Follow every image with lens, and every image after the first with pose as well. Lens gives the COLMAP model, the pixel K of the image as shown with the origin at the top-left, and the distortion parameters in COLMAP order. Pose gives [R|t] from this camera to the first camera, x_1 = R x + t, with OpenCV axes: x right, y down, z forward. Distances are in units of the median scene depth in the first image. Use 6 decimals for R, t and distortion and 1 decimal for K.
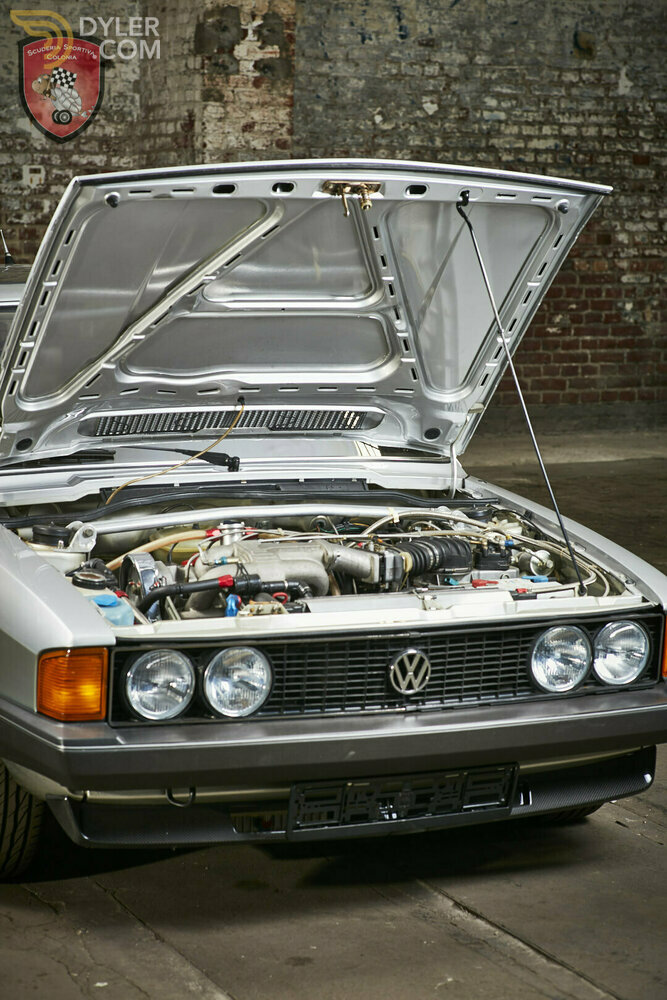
lens RADIAL K [[2499.2, 0, 333.5], [0, 2499.2, 500.0], [0, 0, 1]] dist [0.070365, -0.678315]
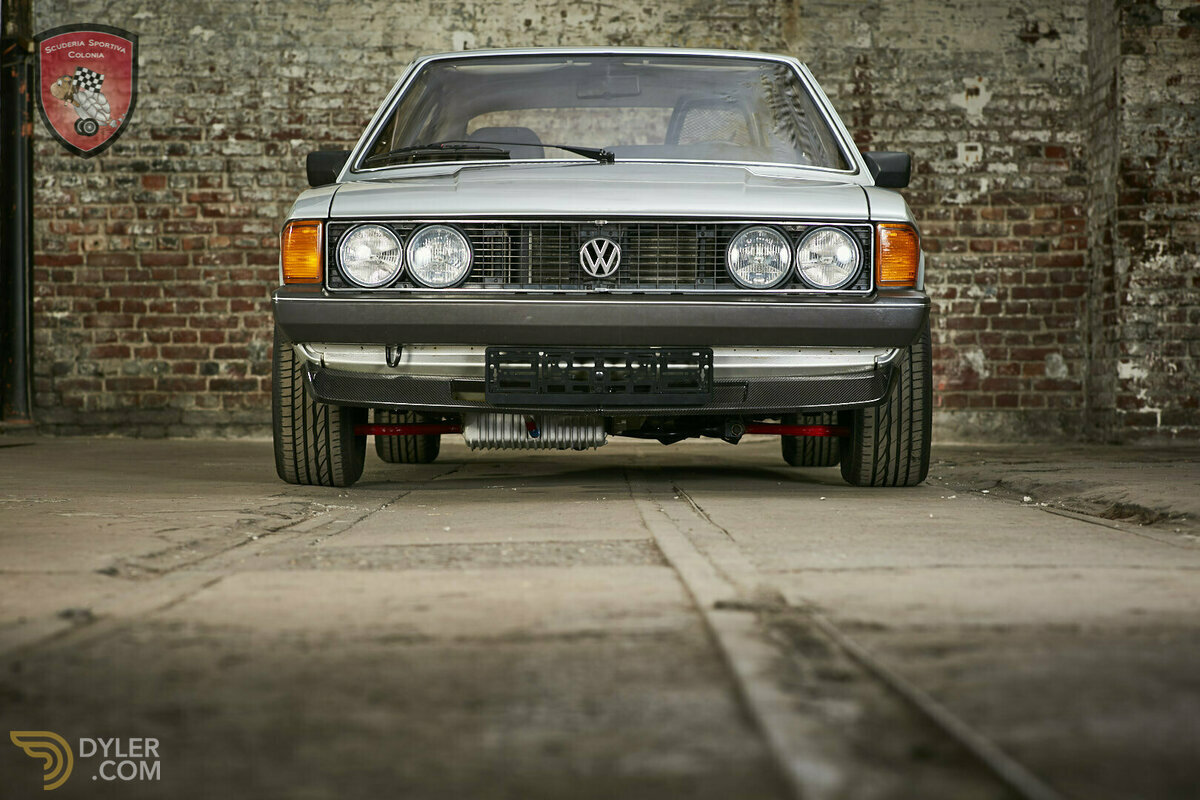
lens RADIAL K [[2999.1, 0, 600.0], [0, 2999.1, 400.0], [0, 0, 1]] dist [0.070365, -0.678315]
pose [[0.913564, -0.019208, -0.406242, 0.213703], [-0.035289, 0.991373, -0.126232, 0.112271], [0.405162, 0.129656, 0.905005, -0.076097]]
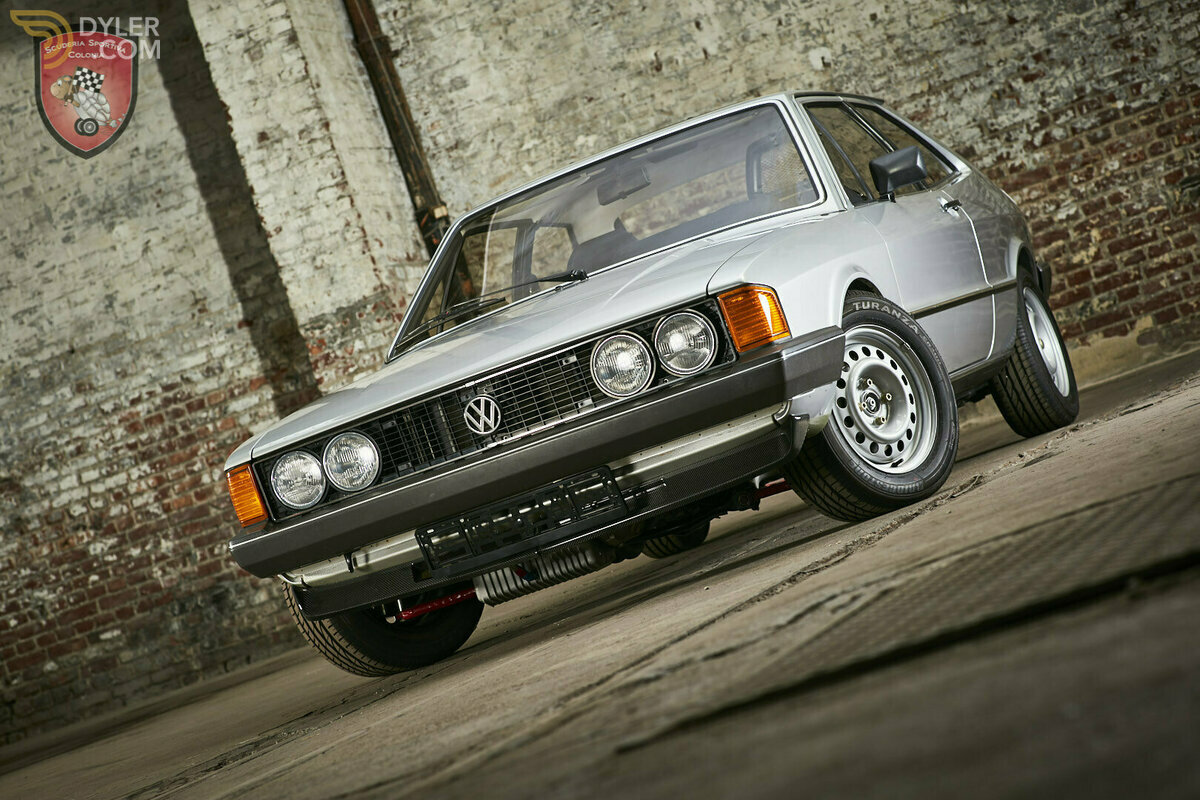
lens RADIAL K [[2999.1, 0, 600.0], [0, 2999.1, 400.0], [0, 0, 1]] dist [0.070365, -0.678315]
pose [[0.670651, -0.274417, -0.689147, 0.384923], [0.250554, 0.958253, -0.137745, 0.100004], [0.698176, -0.080290, 0.711409, 0.016419]]
